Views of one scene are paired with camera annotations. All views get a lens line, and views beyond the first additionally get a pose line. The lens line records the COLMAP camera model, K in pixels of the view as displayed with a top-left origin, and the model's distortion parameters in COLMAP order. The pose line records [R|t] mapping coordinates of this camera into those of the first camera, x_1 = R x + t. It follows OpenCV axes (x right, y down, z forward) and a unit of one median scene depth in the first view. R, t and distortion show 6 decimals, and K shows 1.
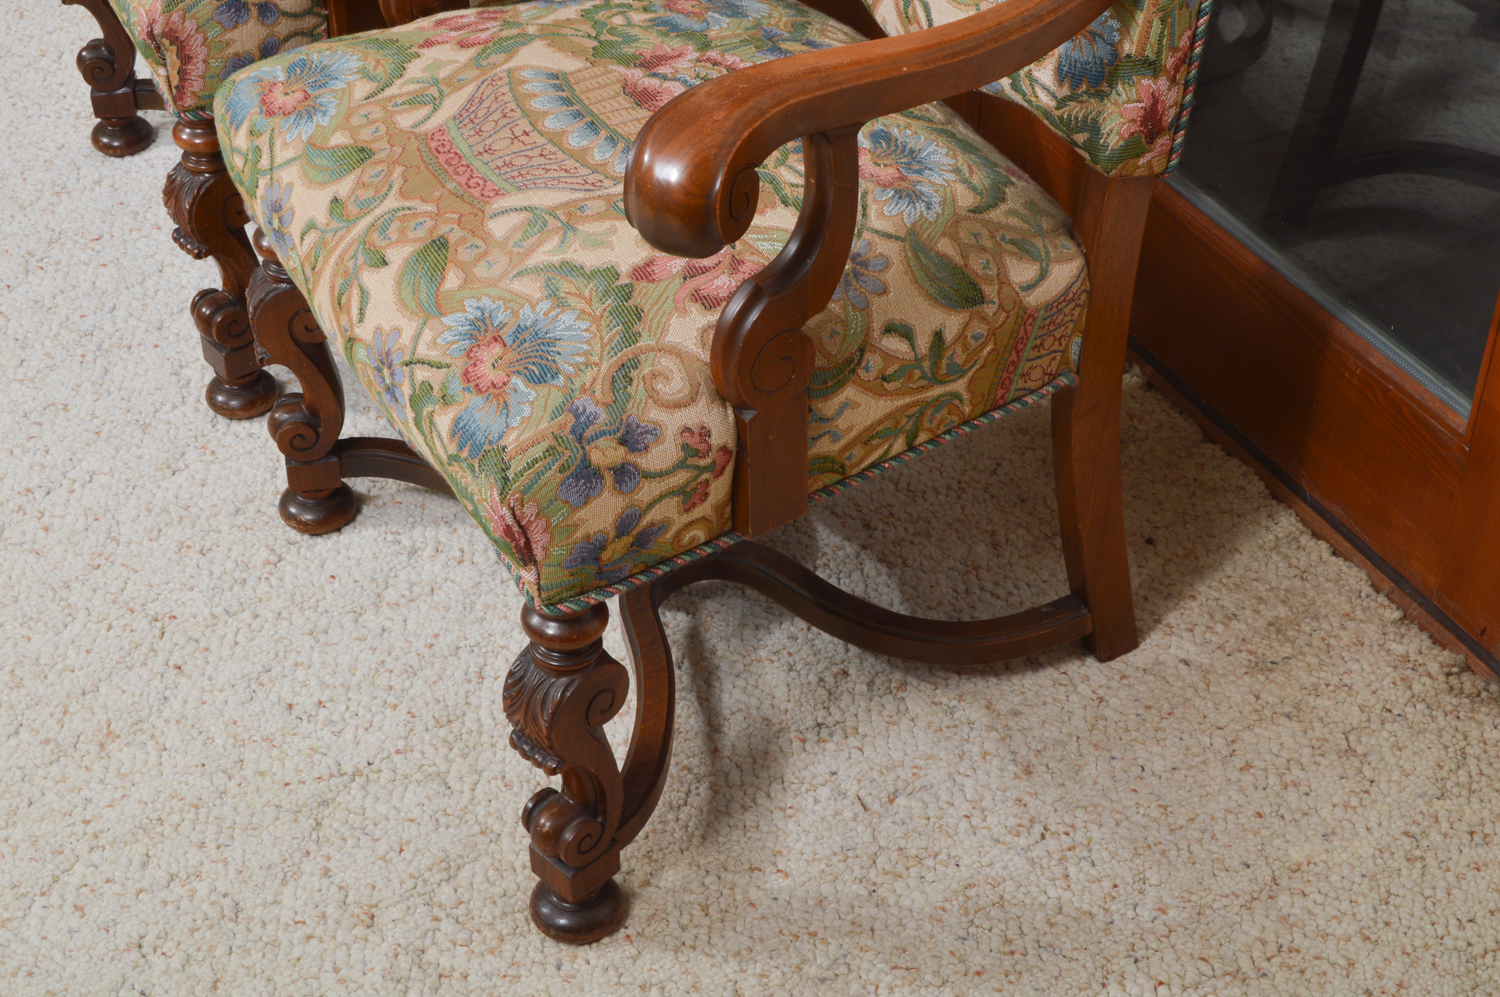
lens RADIAL K [[2319.9, 0, 750.0], [0, 2319.9, 498.5], [0, 0, 1]] dist [-0.031451, -0.151823]
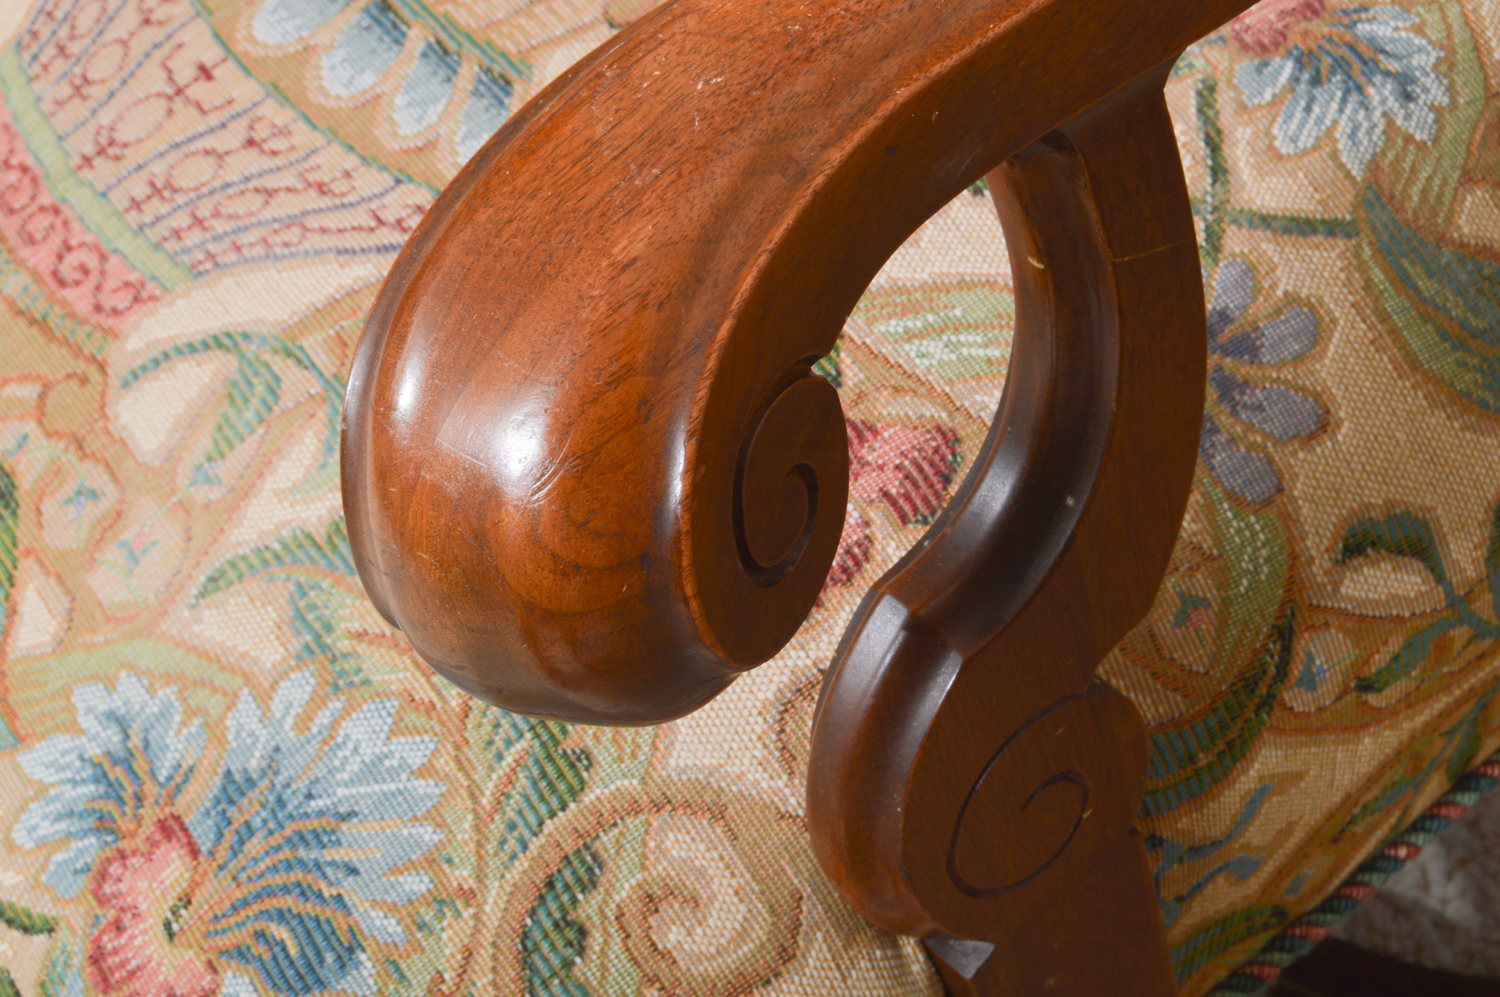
lens RADIAL K [[3433.6, 0, 742.7], [0, 3433.6, 571.1], [0, 0, 1]] dist [-0.025709, -0.080809]
pose [[0.977810, -0.170945, -0.121102, 0.033537], [0.188368, 0.970399, 0.151137, -0.157164], [0.091682, -0.170595, 0.981067, 0.522710]]
